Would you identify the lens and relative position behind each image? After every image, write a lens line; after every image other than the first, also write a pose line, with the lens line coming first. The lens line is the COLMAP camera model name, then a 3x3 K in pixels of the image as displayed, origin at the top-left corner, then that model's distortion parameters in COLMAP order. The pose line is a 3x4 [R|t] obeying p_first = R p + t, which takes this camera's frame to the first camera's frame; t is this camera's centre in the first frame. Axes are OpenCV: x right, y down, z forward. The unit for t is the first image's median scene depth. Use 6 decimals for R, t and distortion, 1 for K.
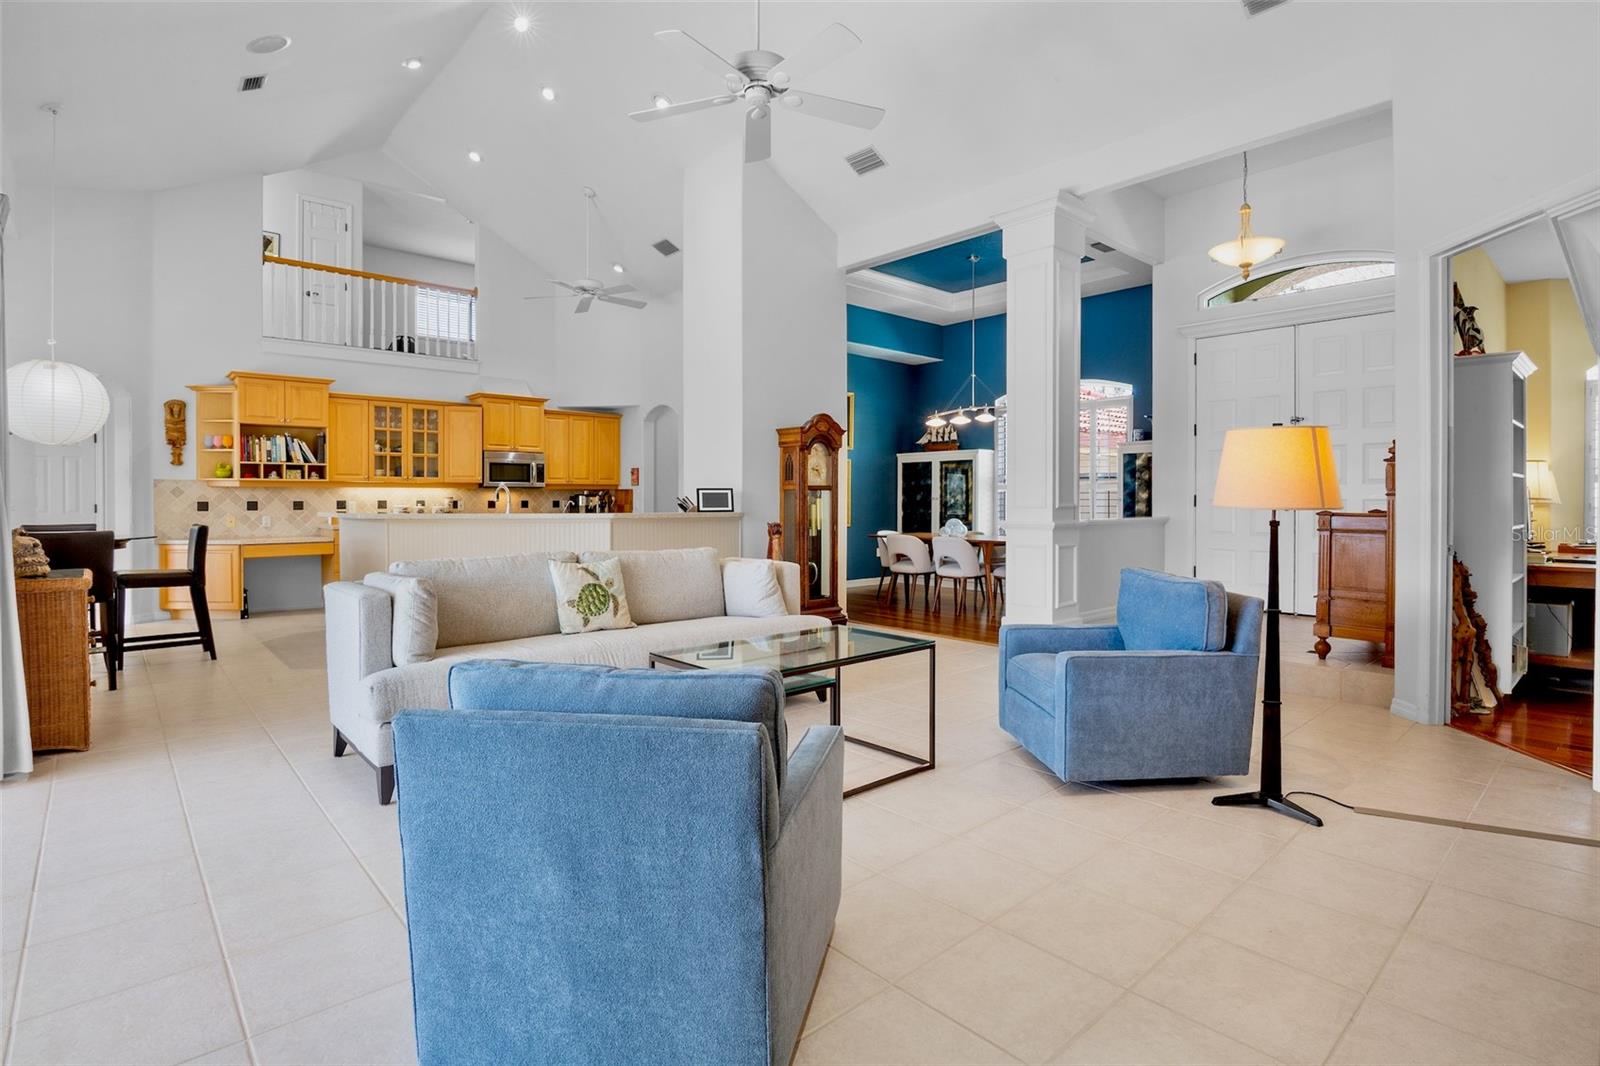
lens RADIAL K [[788.2, 0, 805.5], [0, 788.2, 507.0], [0, 0, 1]] dist [-0.018975, 0.001562]
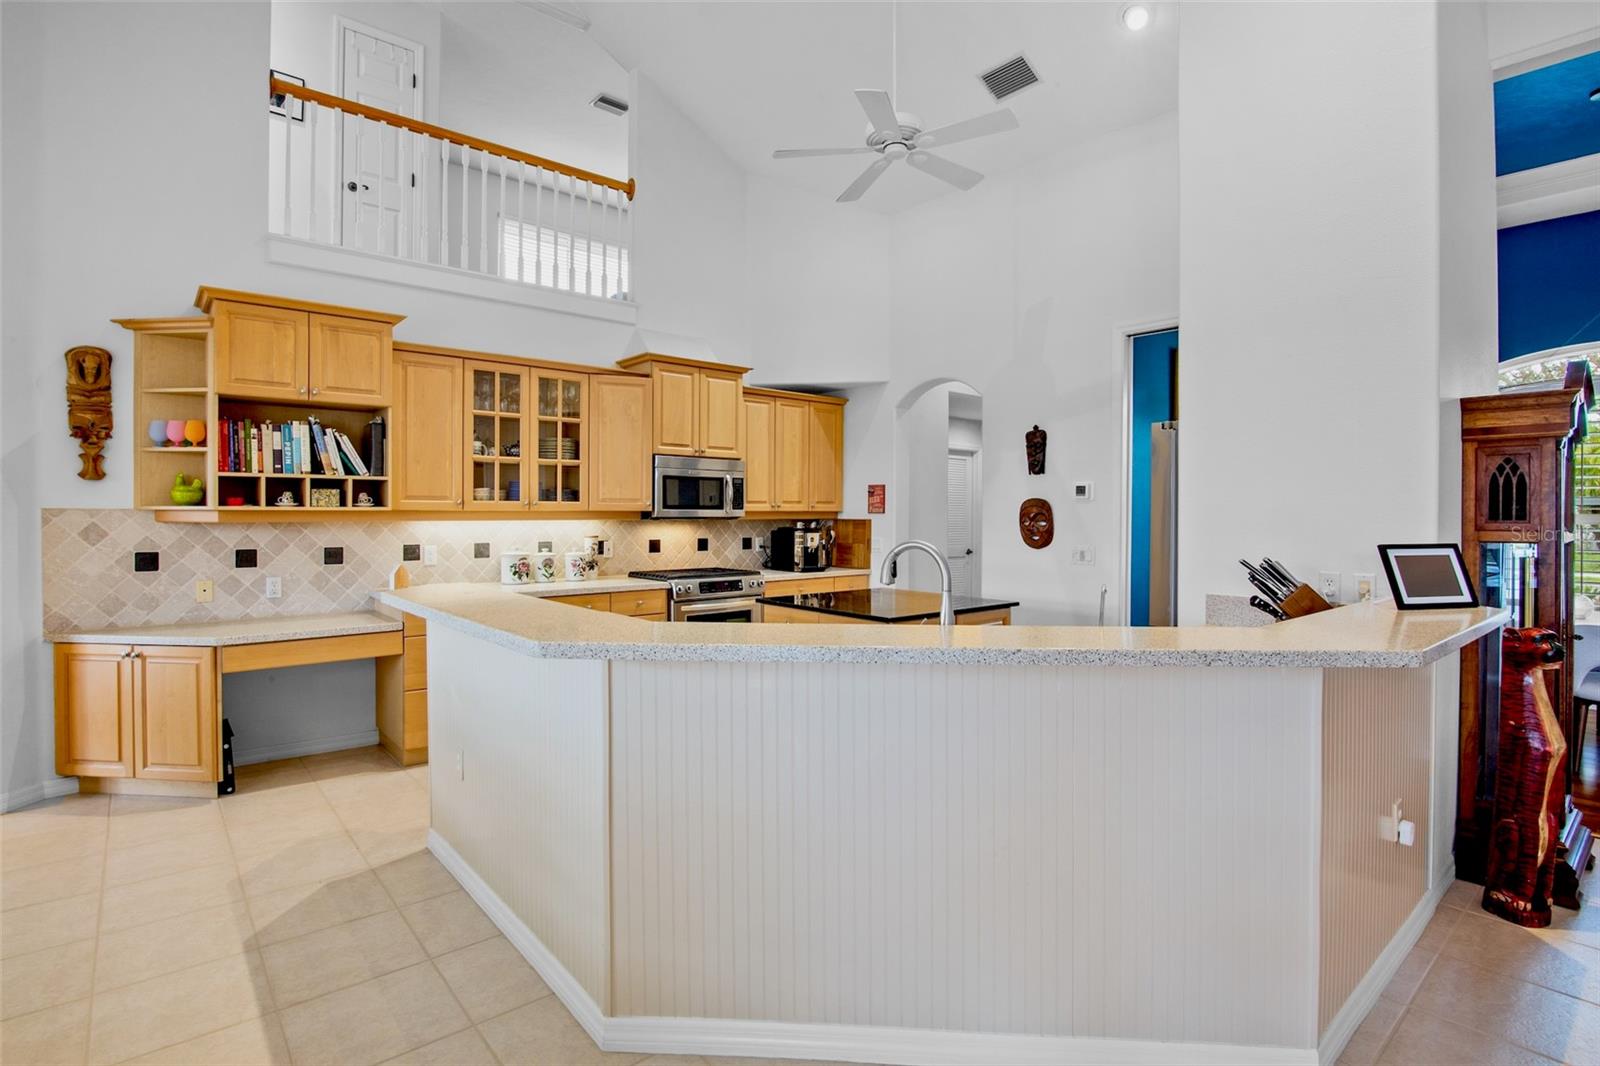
lens RADIAL K [[788.2, 0, 805.4], [0, 788.2, 518.1], [0, 0, 1]] dist [-0.018975, 0.001562]
pose [[0.999589, 0.003385, -0.028481, -0.315501], [-0.003473, 0.999989, -0.003015, -0.026974], [0.028470, 0.003113, 0.999590, 0.480933]]
